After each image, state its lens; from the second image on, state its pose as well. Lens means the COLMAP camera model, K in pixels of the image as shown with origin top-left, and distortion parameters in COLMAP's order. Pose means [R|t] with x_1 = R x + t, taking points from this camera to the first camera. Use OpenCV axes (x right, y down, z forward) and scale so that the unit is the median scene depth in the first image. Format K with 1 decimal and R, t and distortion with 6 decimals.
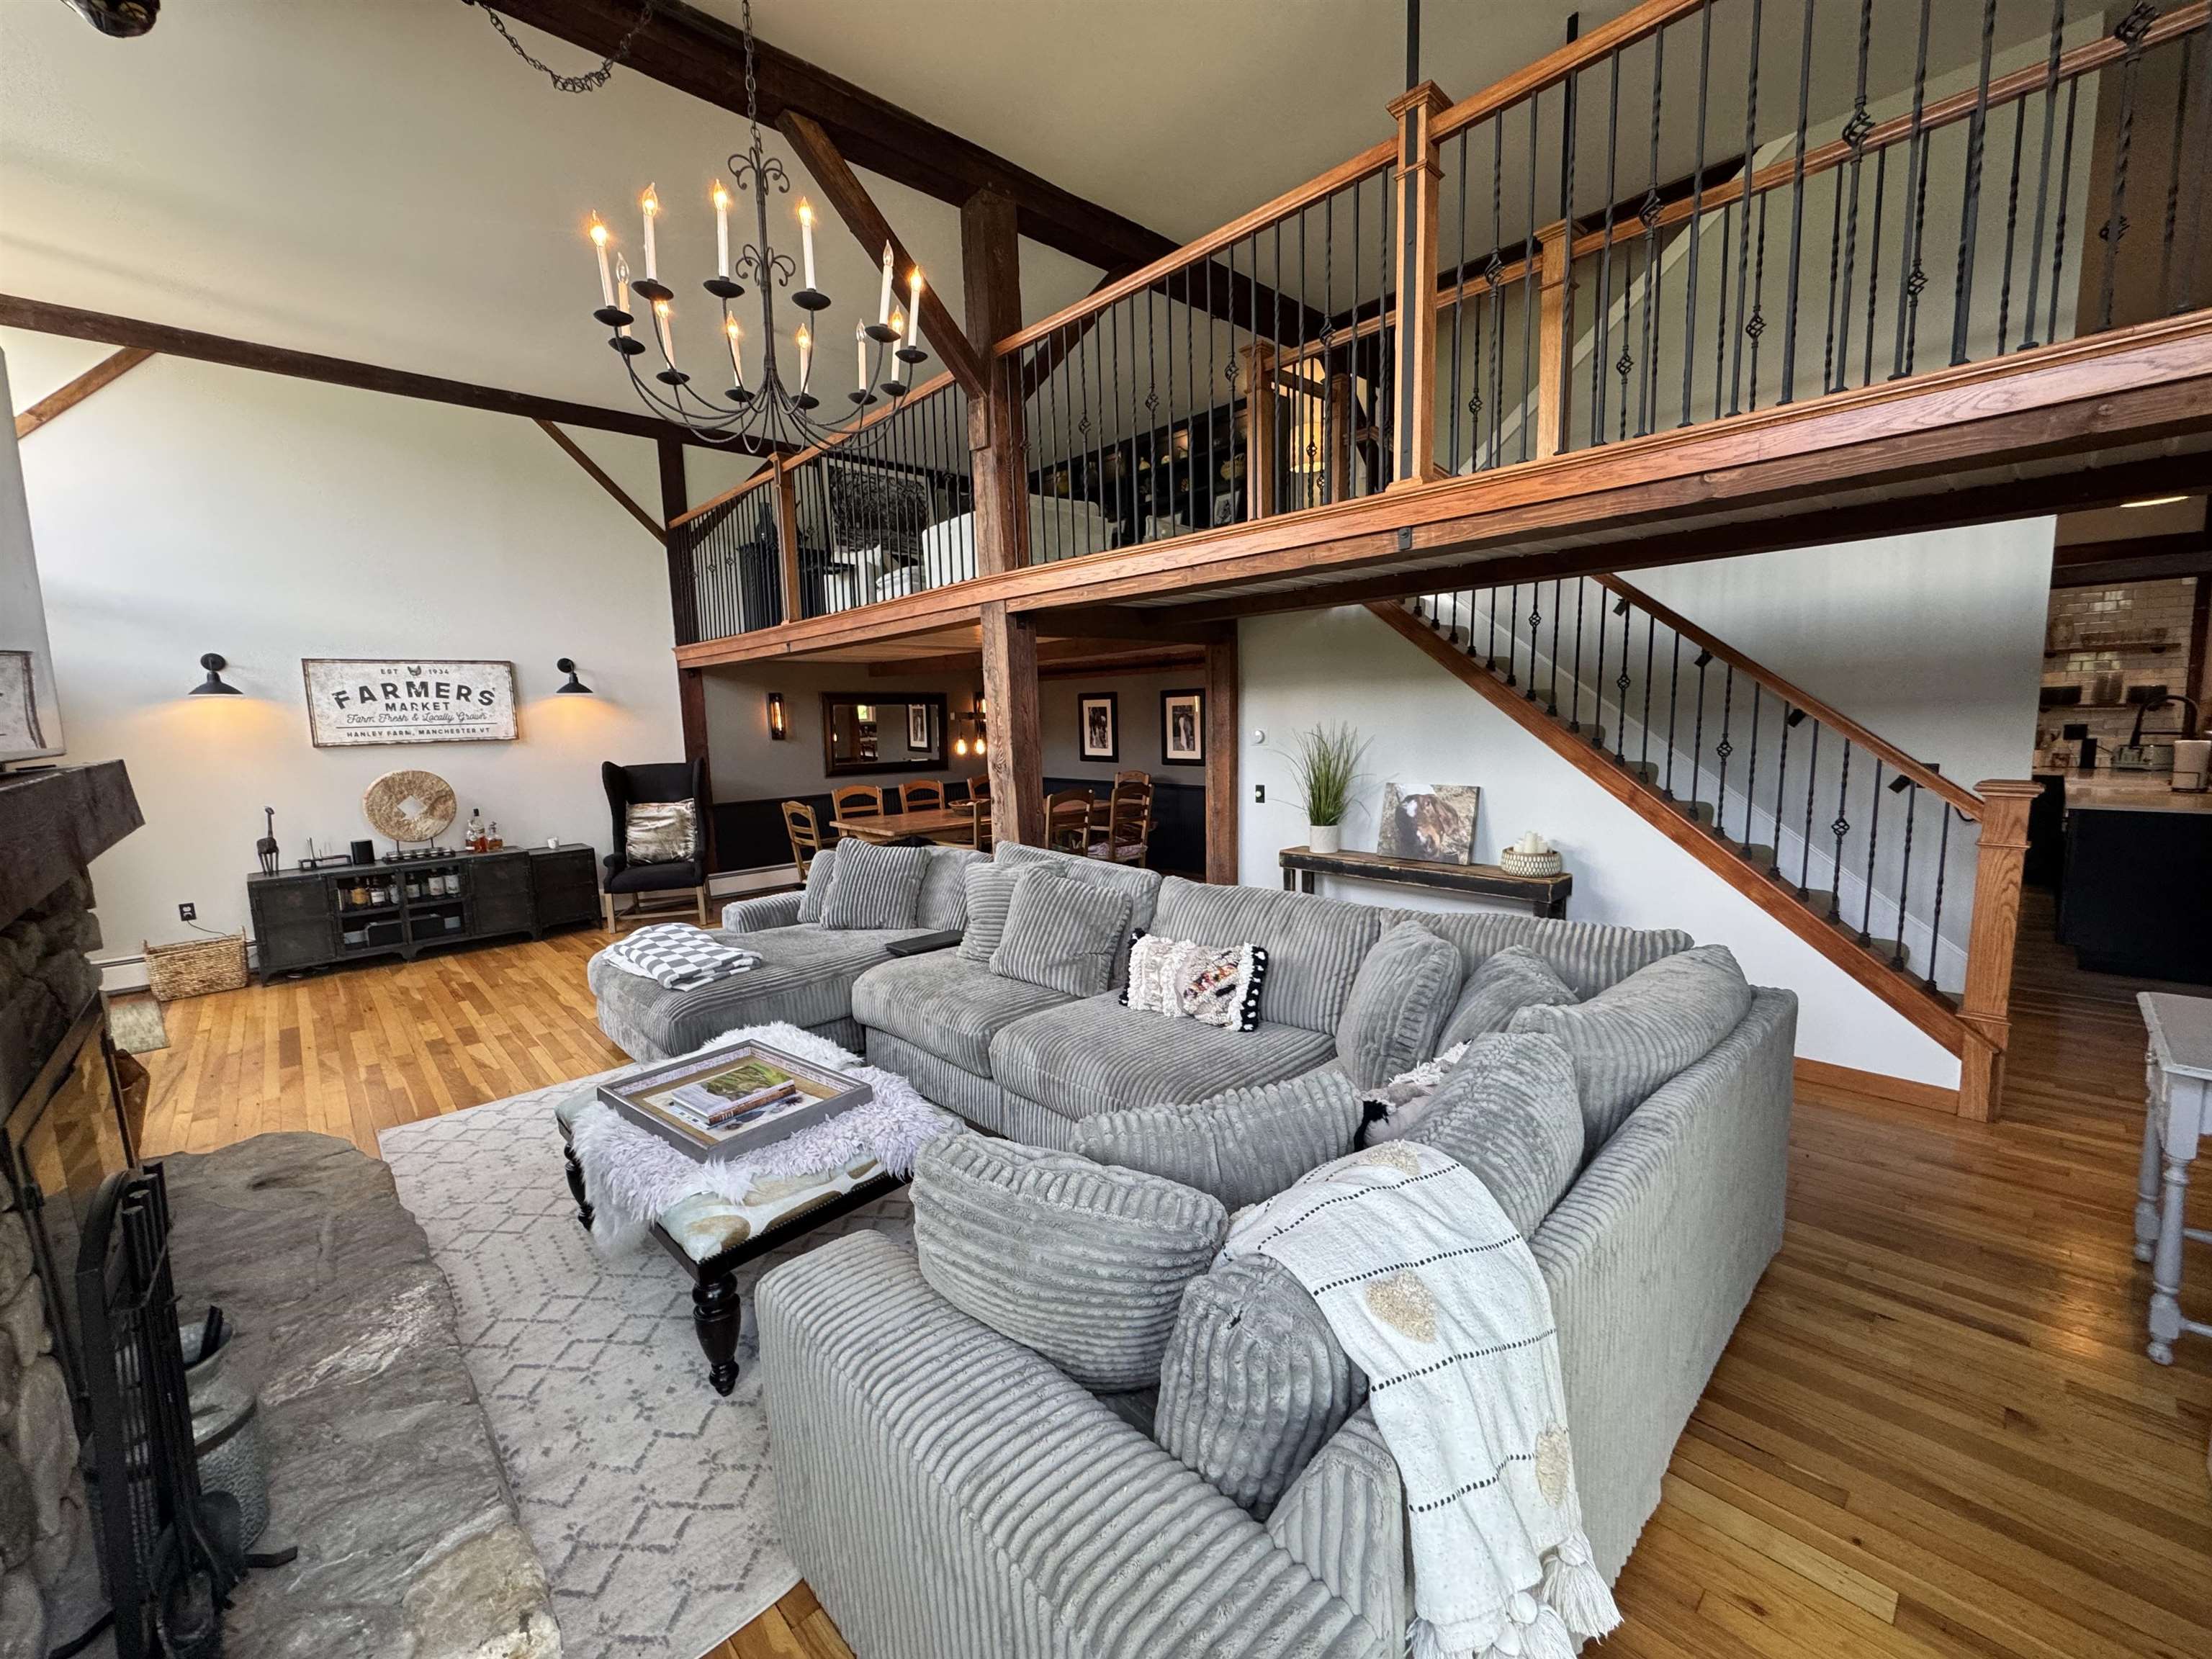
lens RADIAL K [[884.9, 0, 1104.0], [0, 884.9, 826.3], [0, 0, 1]] dist [-0.003563, 0.000577]
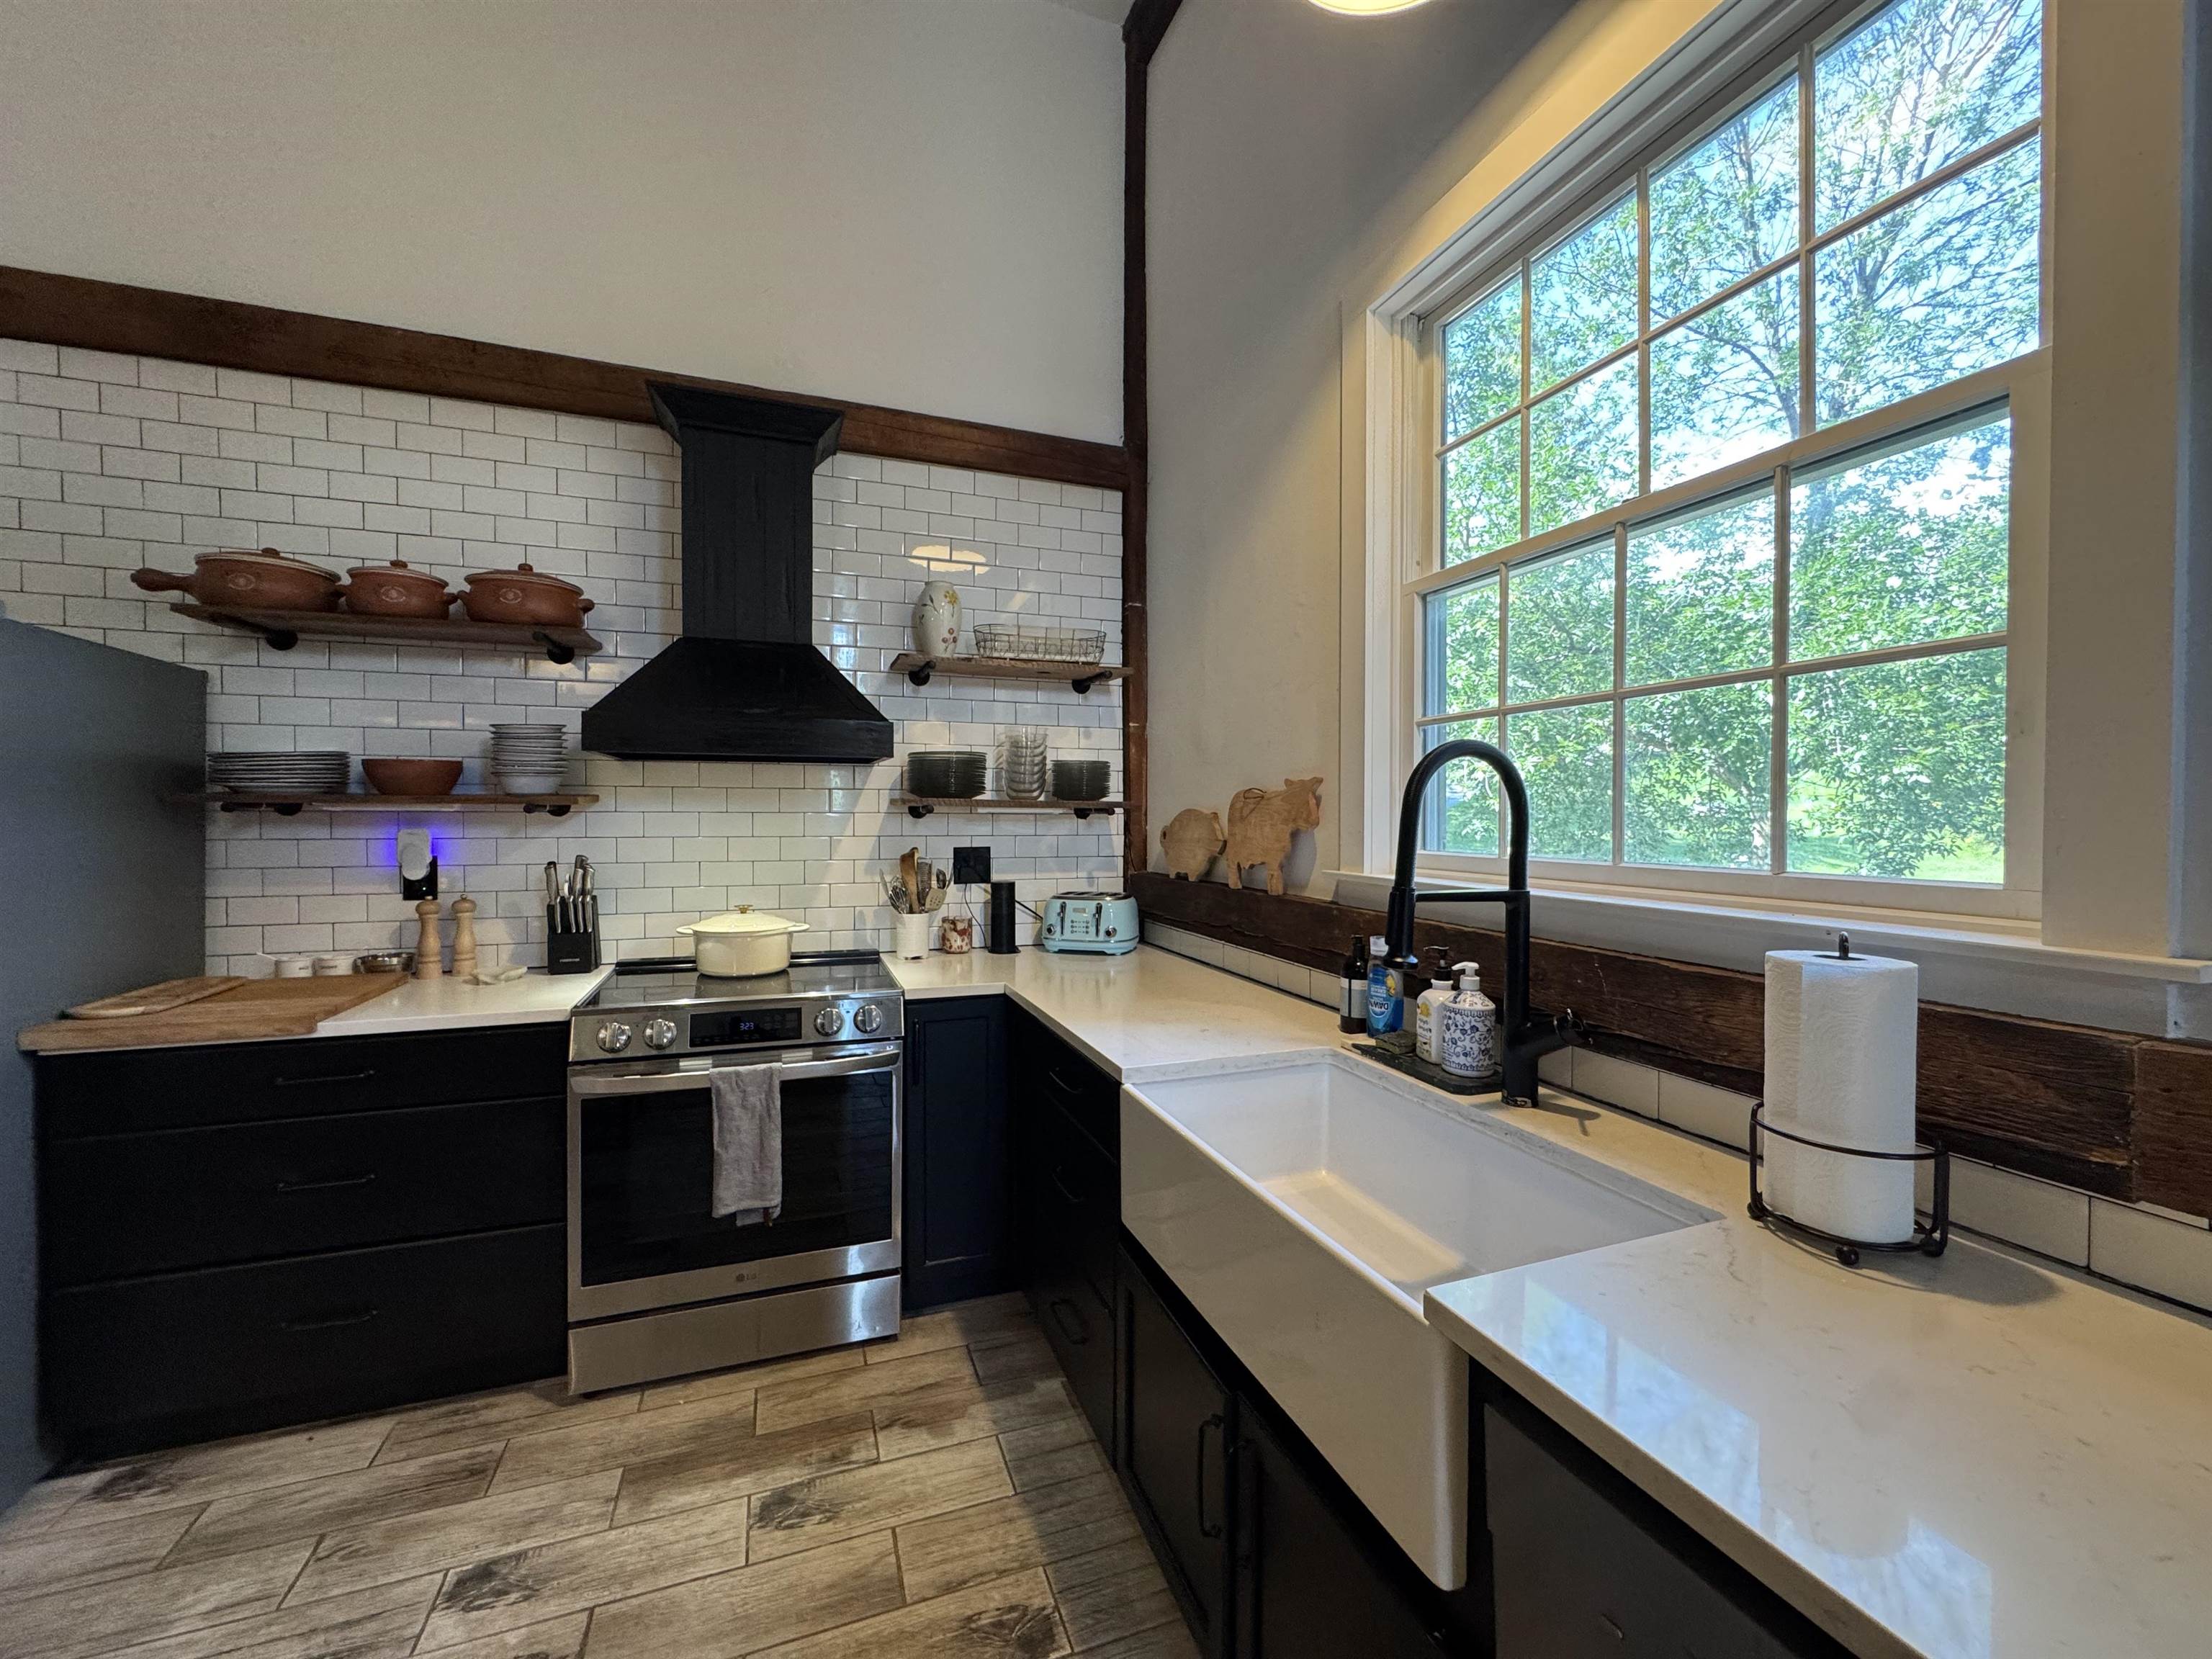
lens RADIAL K [[884.9, 0, 1107.9], [0, 884.9, 824.5], [0, 0, 1]] dist [-0.003563, 0.000577]
pose [[0.381724, 0.017458, 0.924111, 0.827276], [0.099871, 0.993189, -0.060016, -0.105835], [-0.918865, 0.115202, 0.377381, 0.875355]]
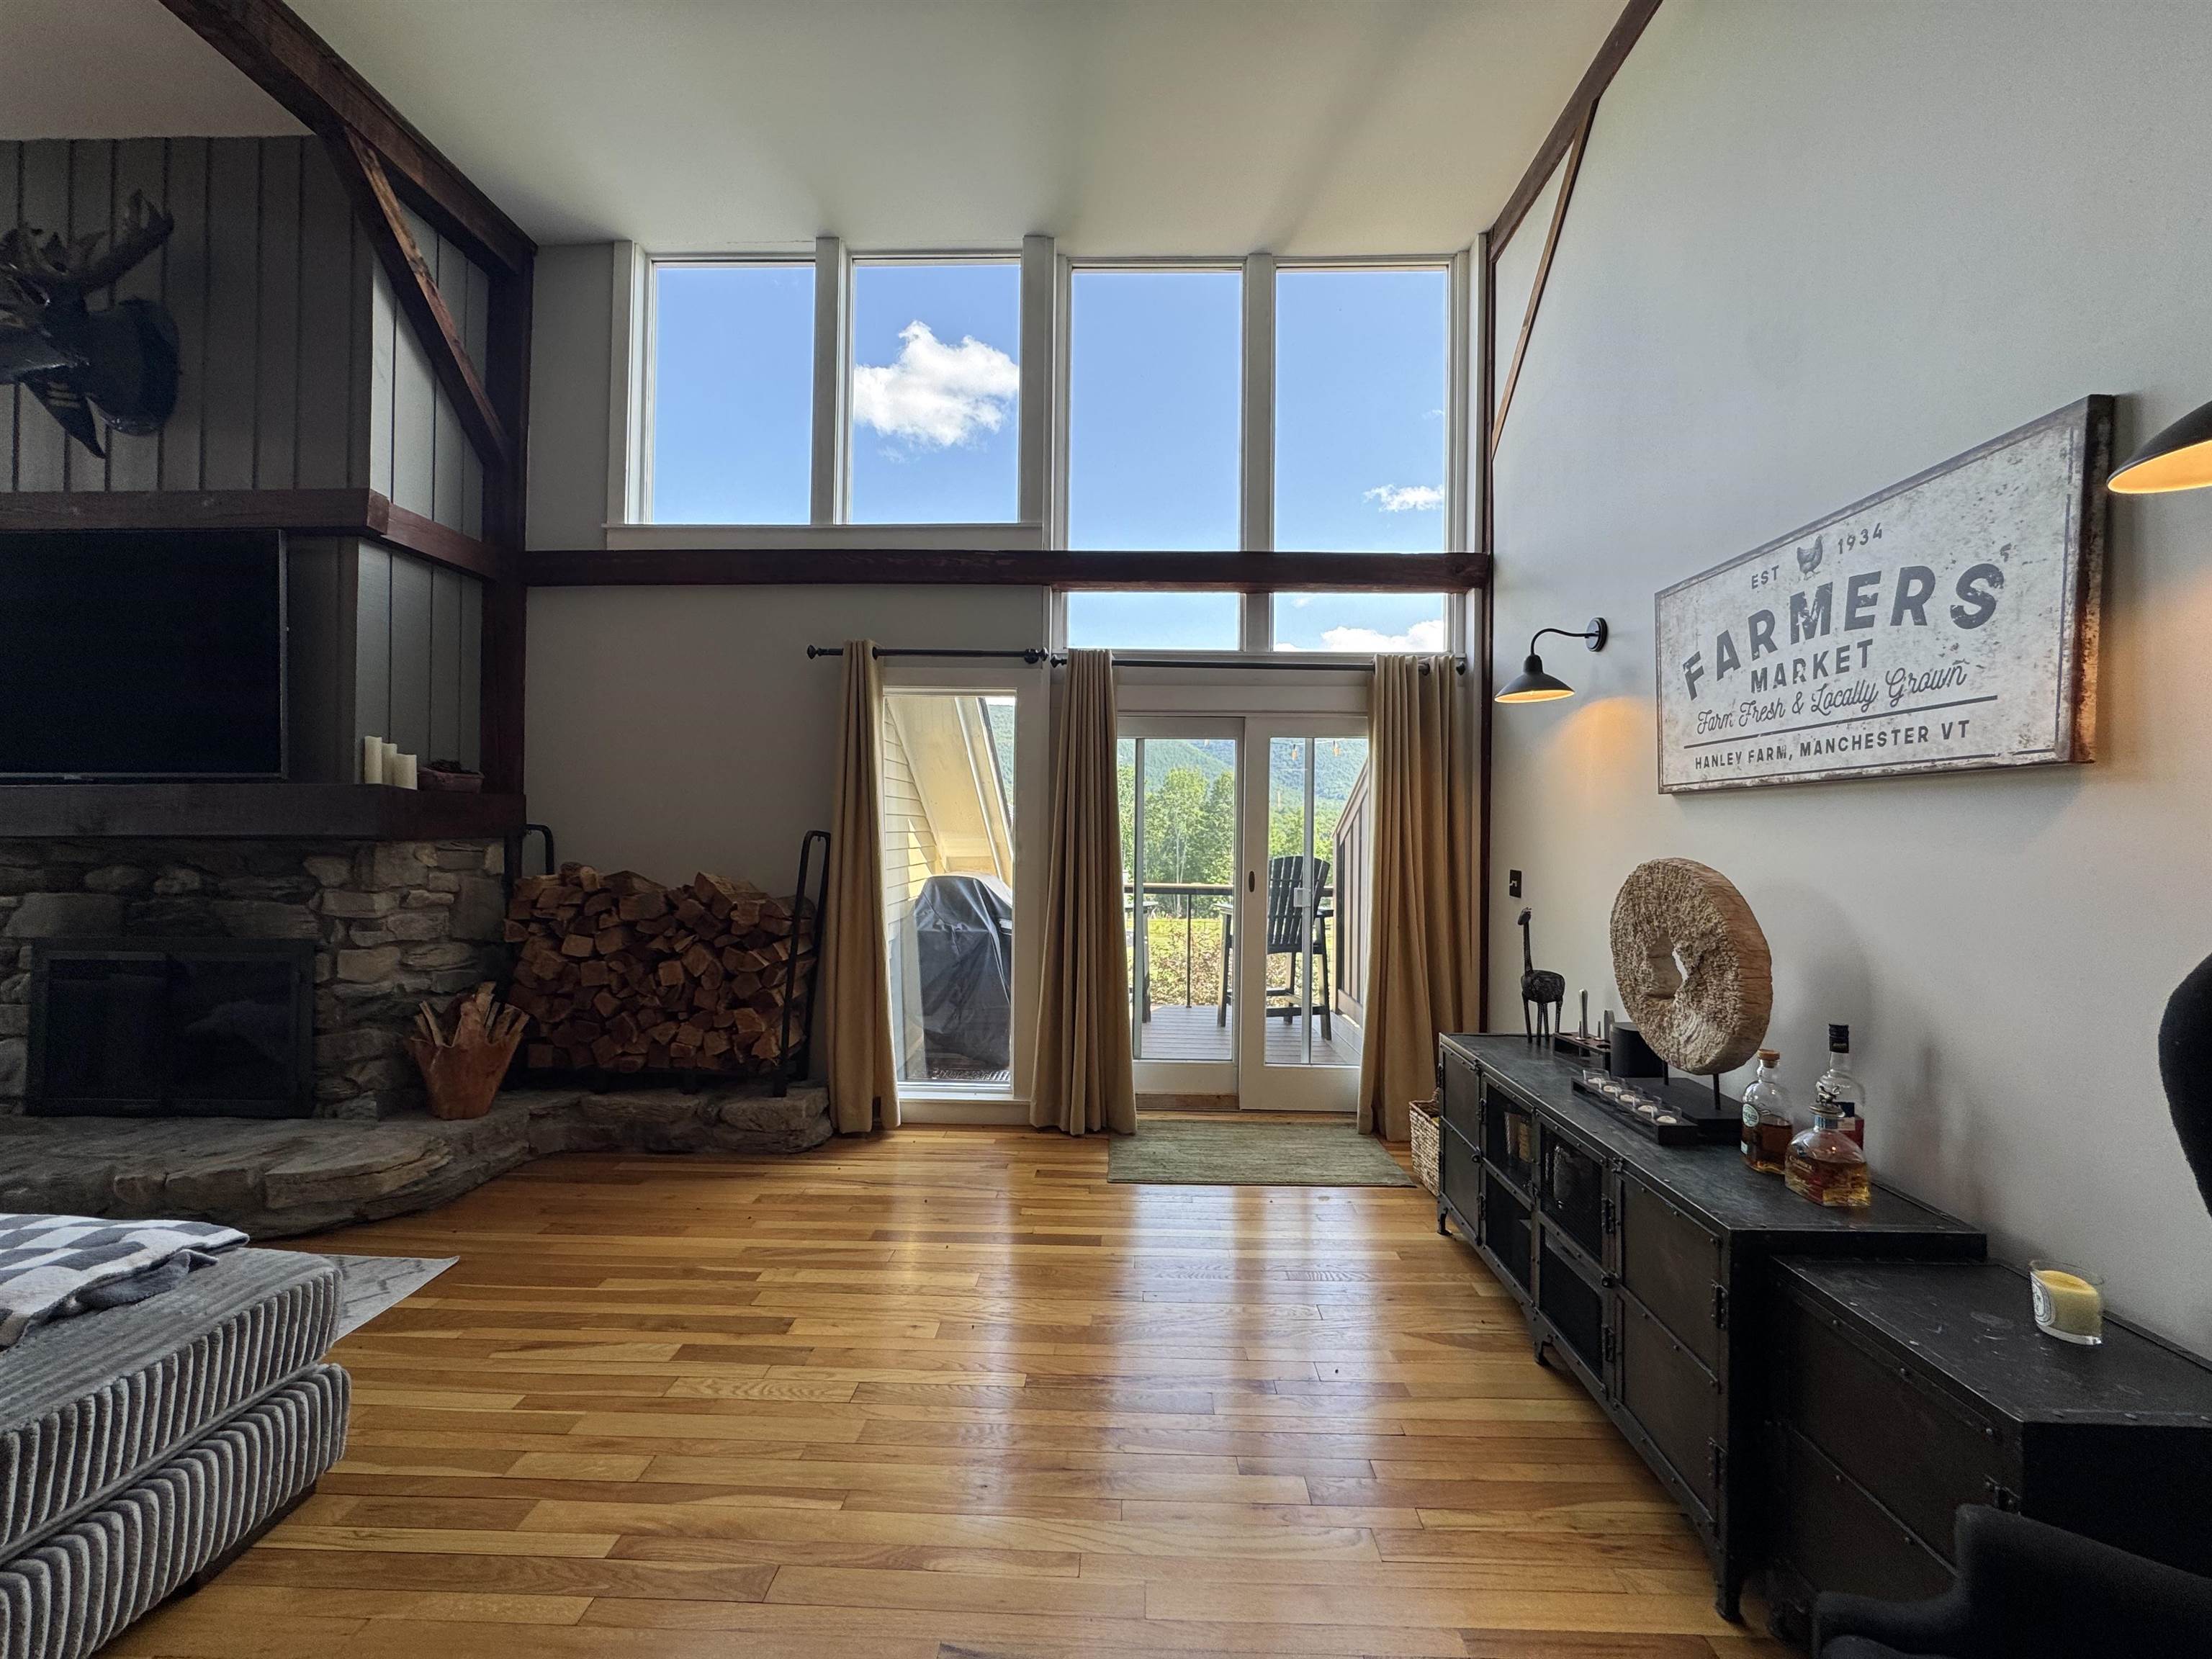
lens RADIAL K [[884.9, 0, 1109.2], [0, 884.9, 826.9], [0, 0, 1]] dist [-0.003563, 0.000577]
pose [[-0.703314, 0.022300, -0.710530, -0.382712], [-0.078700, 0.990921, 0.109000, -0.096445], [0.706510, 0.132580, -0.695173, 1.076286]]
